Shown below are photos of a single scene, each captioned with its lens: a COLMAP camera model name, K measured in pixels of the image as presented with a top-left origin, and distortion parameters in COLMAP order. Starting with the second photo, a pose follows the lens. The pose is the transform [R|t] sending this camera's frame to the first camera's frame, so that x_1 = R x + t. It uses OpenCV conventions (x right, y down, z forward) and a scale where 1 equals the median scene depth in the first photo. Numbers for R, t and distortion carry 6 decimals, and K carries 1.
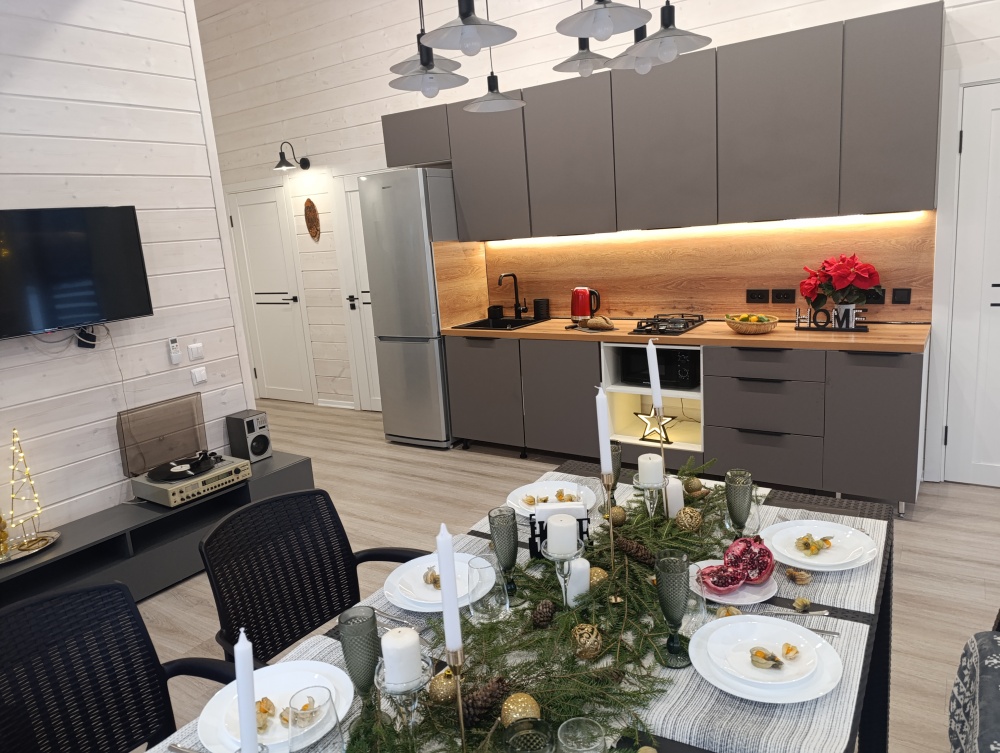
lens RADIAL K [[681.9, 0, 502.0], [0, 681.9, 370.7], [0, 0, 1]] dist [0.041485, -0.043455]
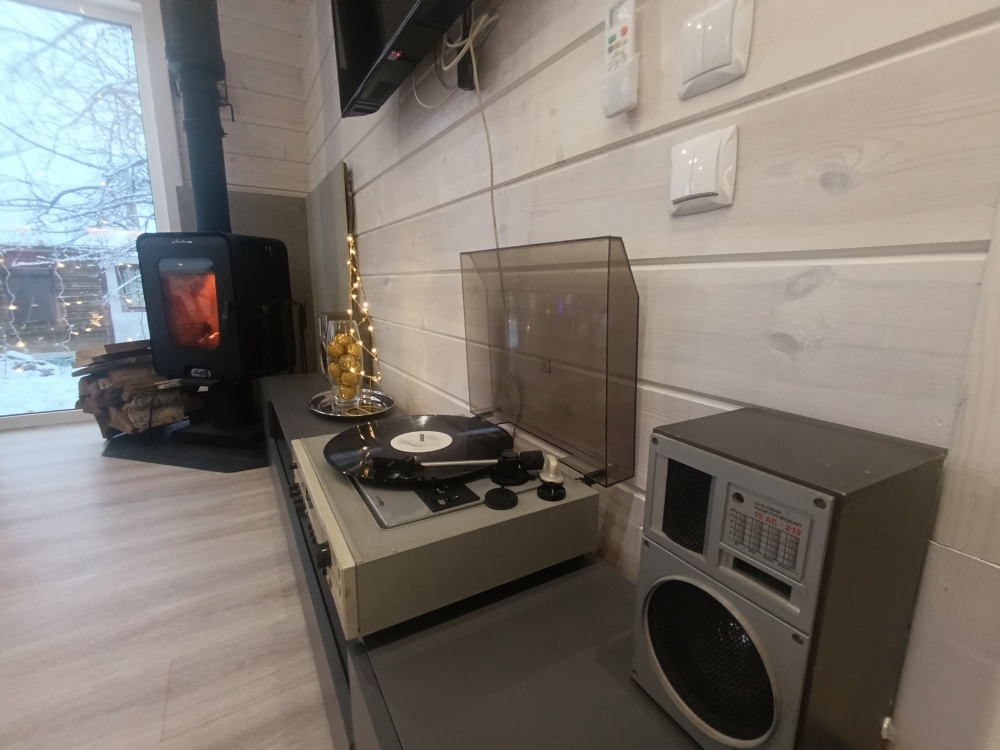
lens RADIAL K [[459.6, 0, 500.6], [0, 459.6, 372.3], [0, 0, 1]] dist [0.001715, -0.000465]
pose [[-0.442616, 0.236310, -0.865014, -0.355653], [-0.163536, 0.927201, 0.336978, 0.035095], [0.881673, 0.290613, -0.371749, 1.327187]]
